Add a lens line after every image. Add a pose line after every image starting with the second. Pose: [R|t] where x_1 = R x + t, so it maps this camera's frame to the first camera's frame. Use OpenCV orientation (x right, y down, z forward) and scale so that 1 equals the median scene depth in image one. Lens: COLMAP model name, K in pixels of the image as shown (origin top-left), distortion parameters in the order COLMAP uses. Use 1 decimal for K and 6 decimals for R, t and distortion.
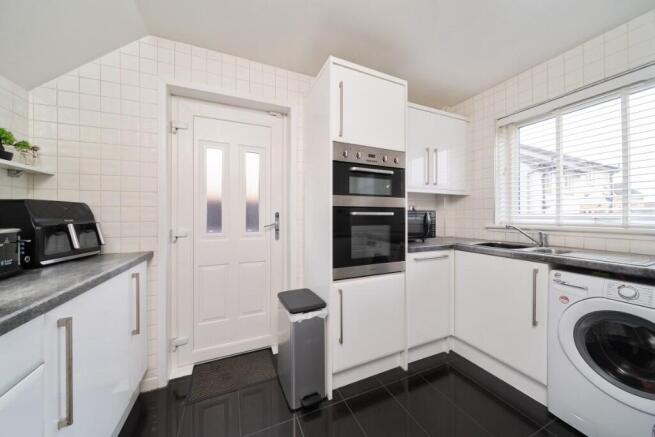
lens RADIAL K [[224.0, 0, 329.3], [0, 224.0, 215.7], [0, 0, 1]] dist [-0.005795, -0.000001]
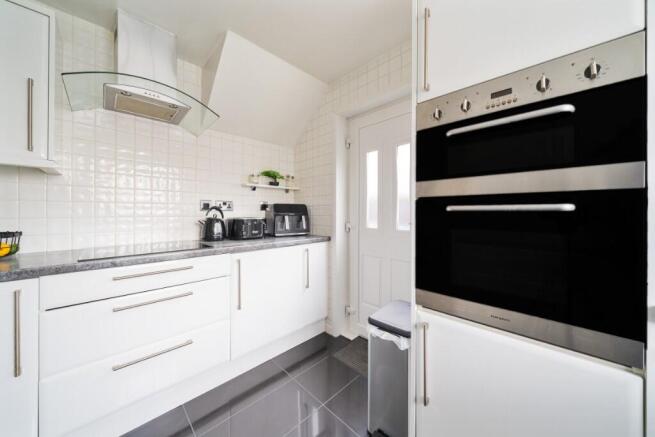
lens RADIAL K [[224.0, 0, 327.9], [0, 224.0, 212.9], [0, 0, 1]] dist [-0.005795, -0.000001]
pose [[0.362616, 0.005233, -0.931924, 0.602790], [-0.003064, 0.999986, 0.004423, 0.001598], [0.931933, 0.001252, 0.362627, 0.531727]]
